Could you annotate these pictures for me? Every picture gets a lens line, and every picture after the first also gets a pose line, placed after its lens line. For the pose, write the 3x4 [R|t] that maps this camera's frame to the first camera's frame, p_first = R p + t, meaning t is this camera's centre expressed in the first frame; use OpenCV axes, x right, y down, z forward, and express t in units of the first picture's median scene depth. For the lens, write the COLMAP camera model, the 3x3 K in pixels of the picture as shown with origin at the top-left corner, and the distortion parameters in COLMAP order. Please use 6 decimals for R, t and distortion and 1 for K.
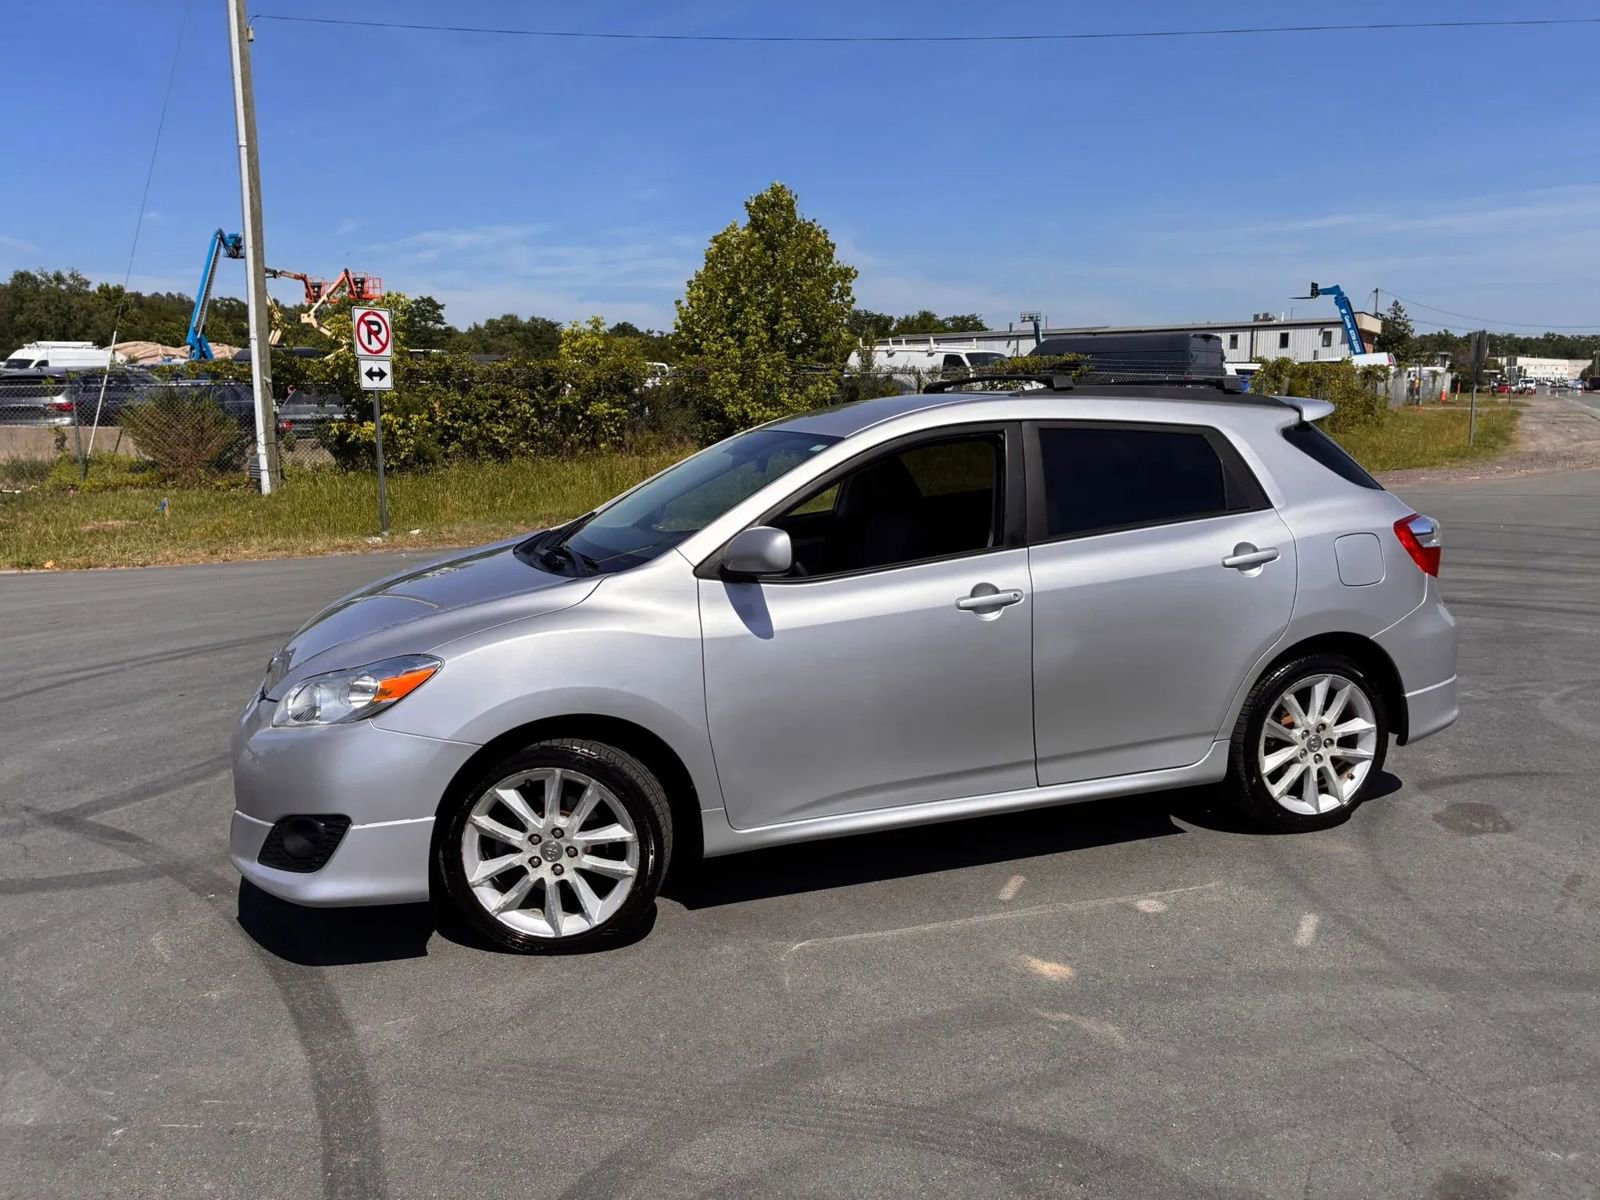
lens RADIAL K [[1208.4, 0, 777.6], [0, 1208.4, 613.0], [0, 0, 1]] dist [0.042563, -0.041469]
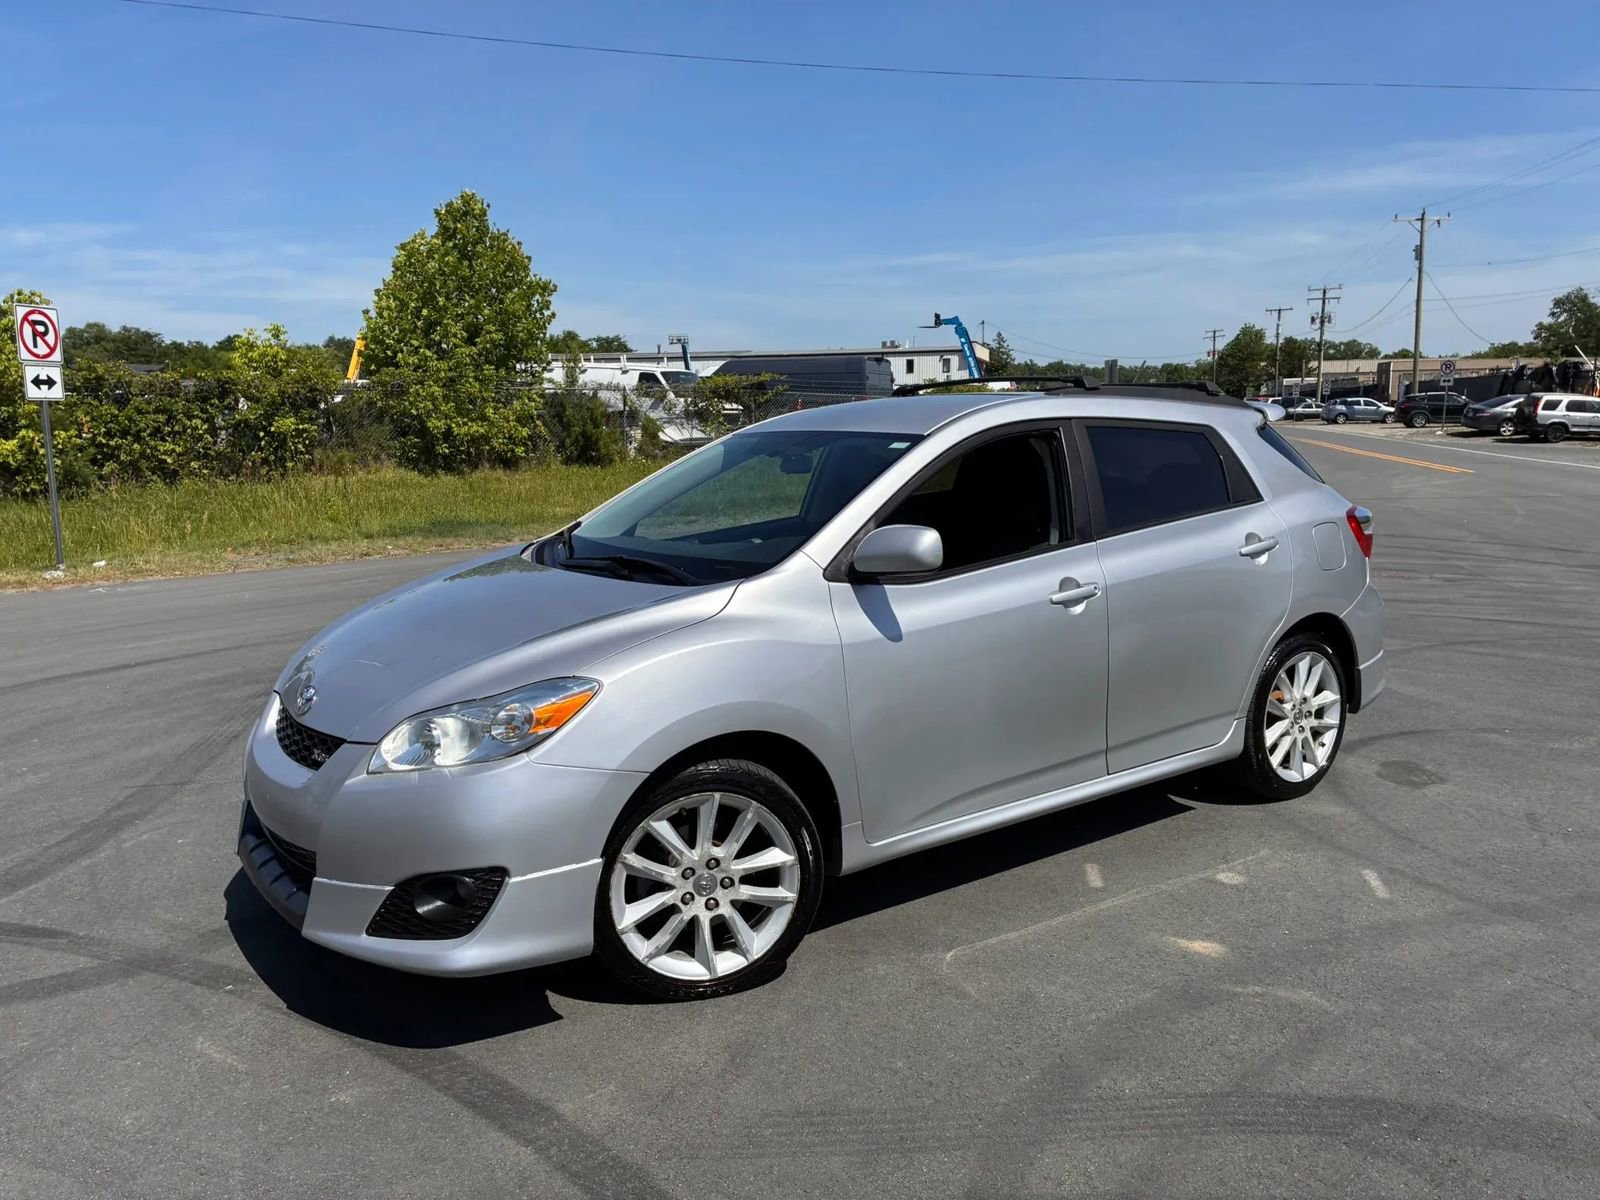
lens RADIAL K [[1208.4, 0, 777.3], [0, 1208.4, 620.8], [0, 0, 1]] dist [0.042563, -0.041469]
pose [[0.958072, -0.045667, 0.282866, -0.316324], [0.048579, 0.998814, -0.003288, 0.002802], [-0.282381, 0.016891, 0.959154, 0.086234]]
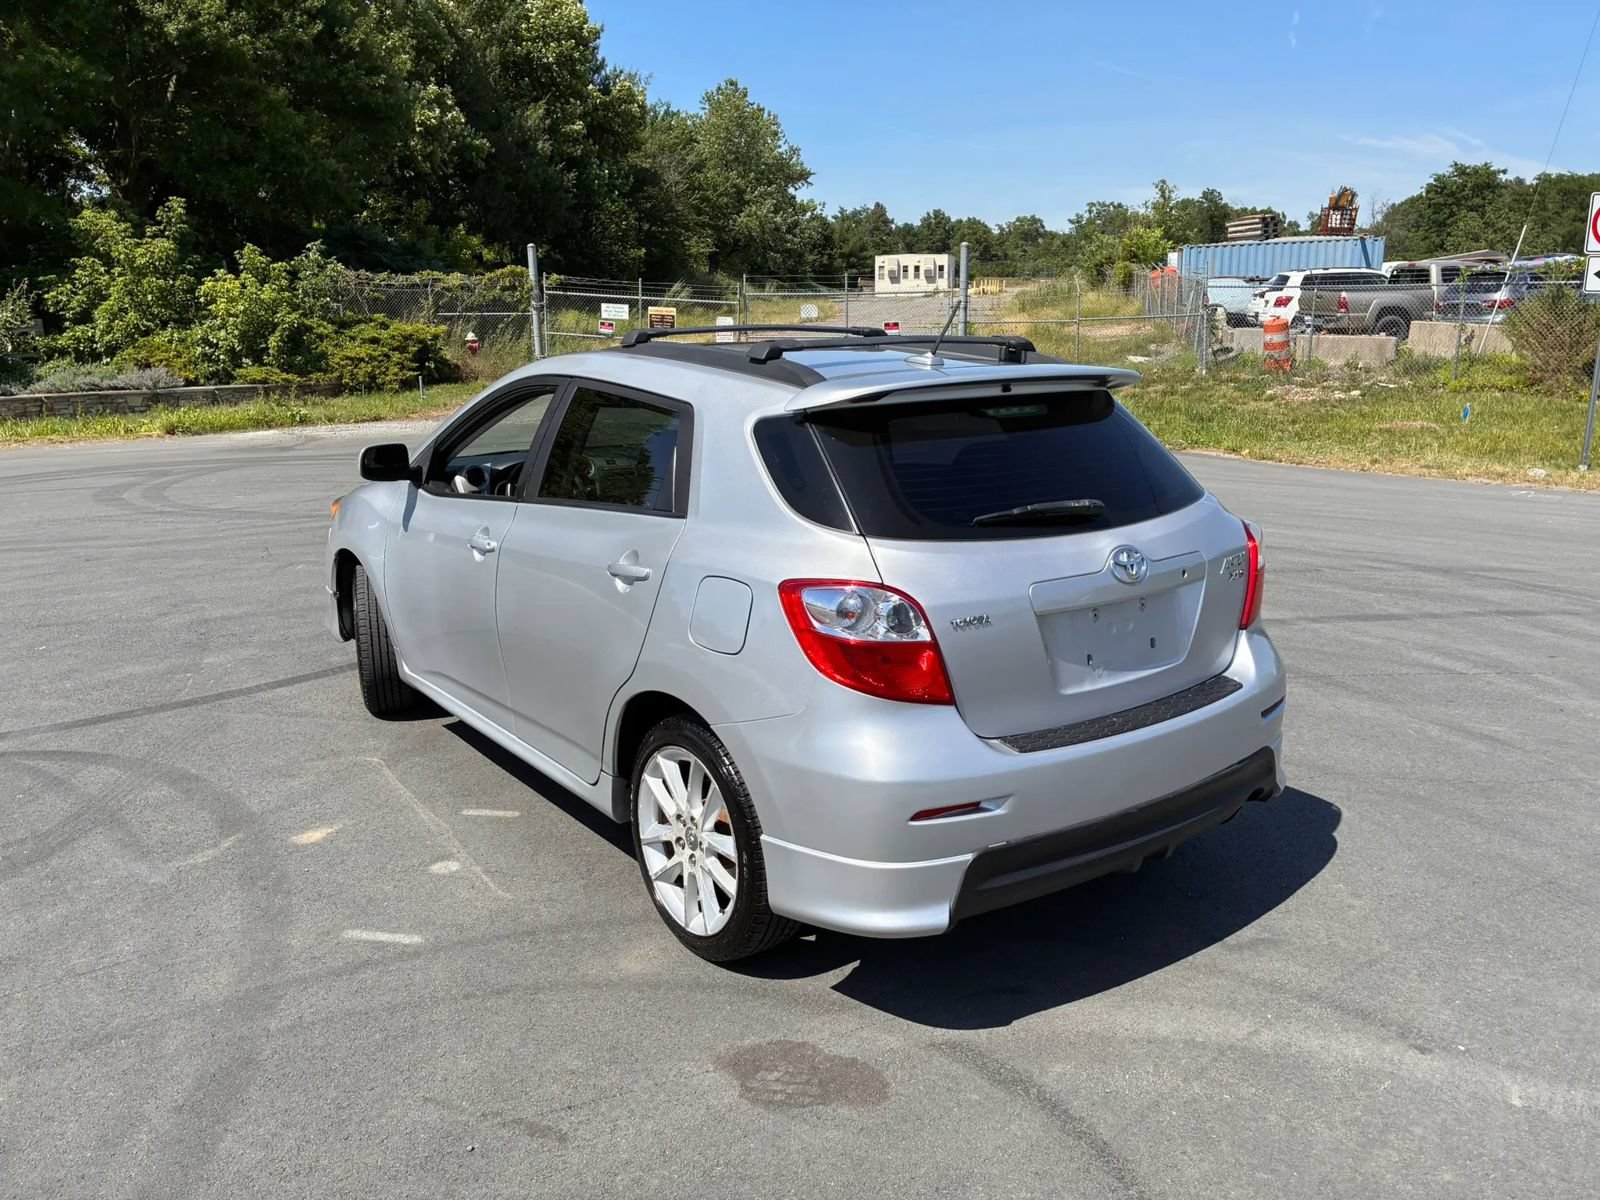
lens RADIAL K [[1208.4, 0, 798.2], [0, 1208.4, 608.1], [0, 0, 1]] dist [0.042563, -0.041469]
pose [[0.322114, 0.243789, -0.914773, 1.131656], [-0.164488, 0.965990, 0.199518, -0.193739], [0.932302, 0.086201, 0.351259, 0.799457]]
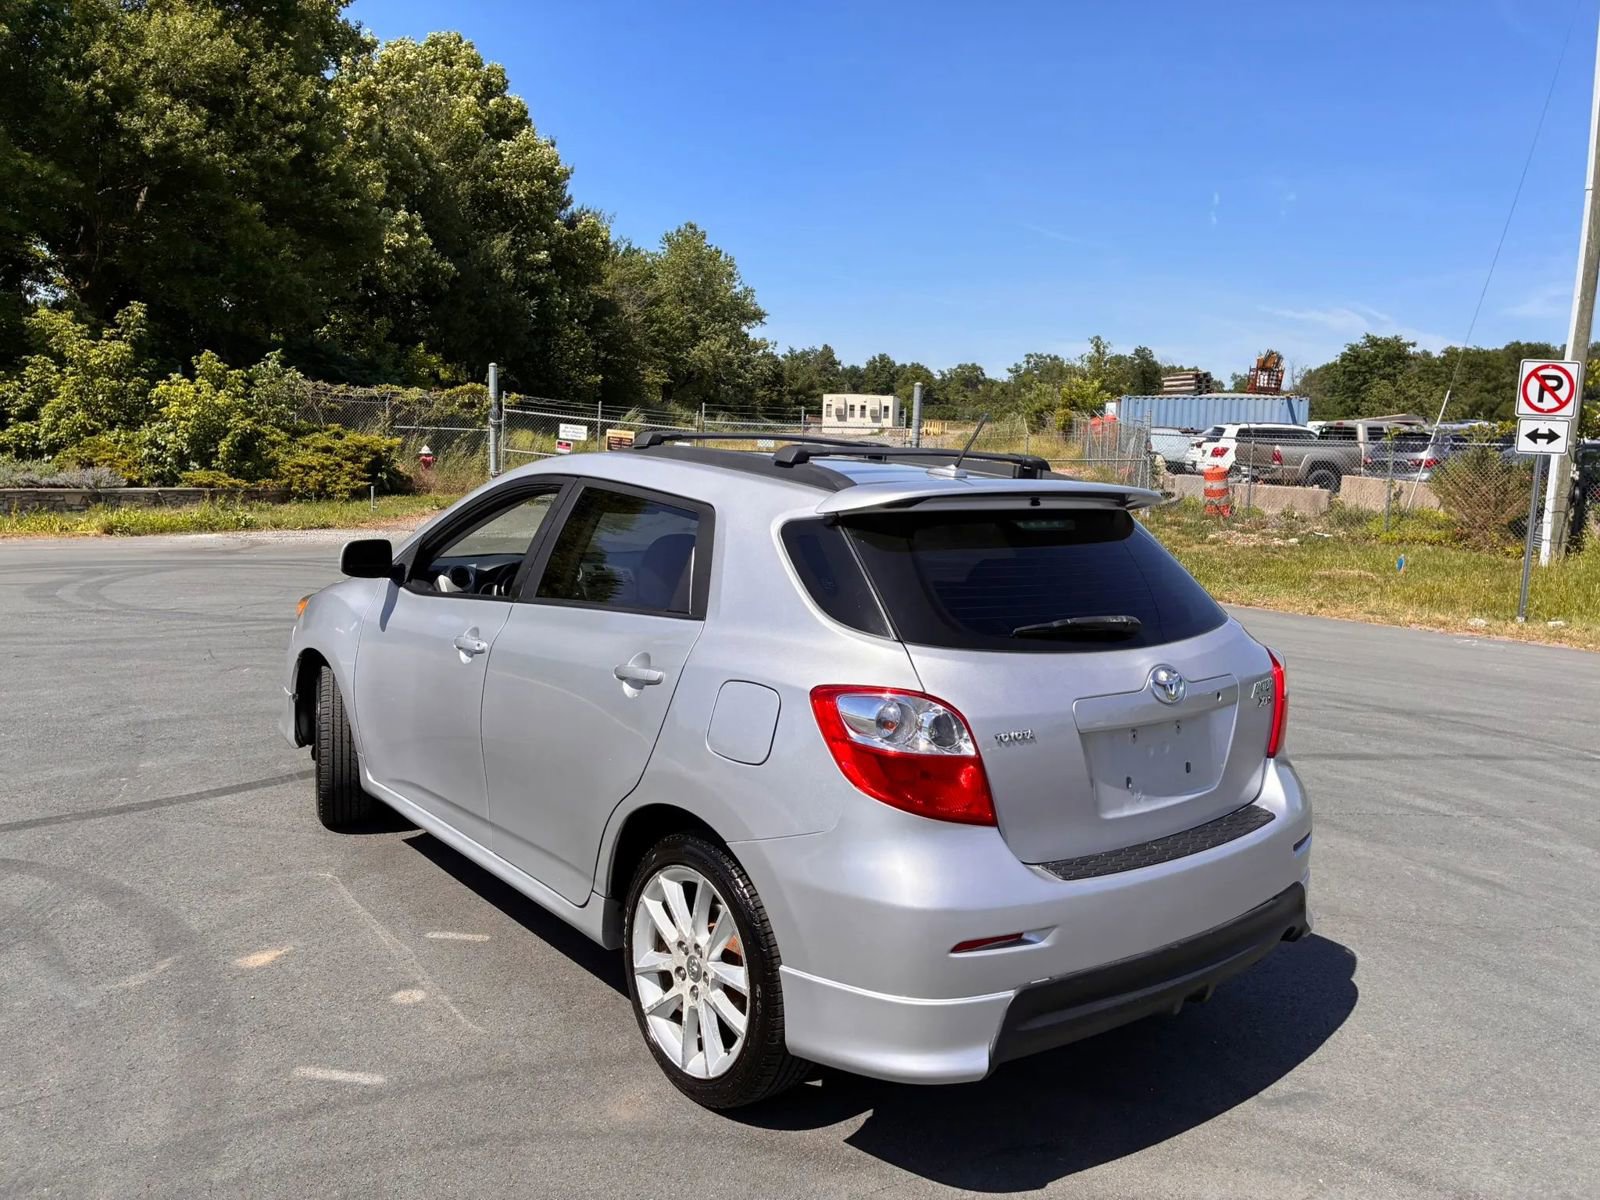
lens RADIAL K [[1208.4, 0, 804.2], [0, 1208.4, 581.6], [0, 0, 1]] dist [0.042563, -0.041469]
pose [[0.366224, 0.139123, -0.920068, 1.086402], [-0.205512, 0.976437, 0.065844, -0.168224], [0.907549, 0.164971, 0.386186, 0.766163]]
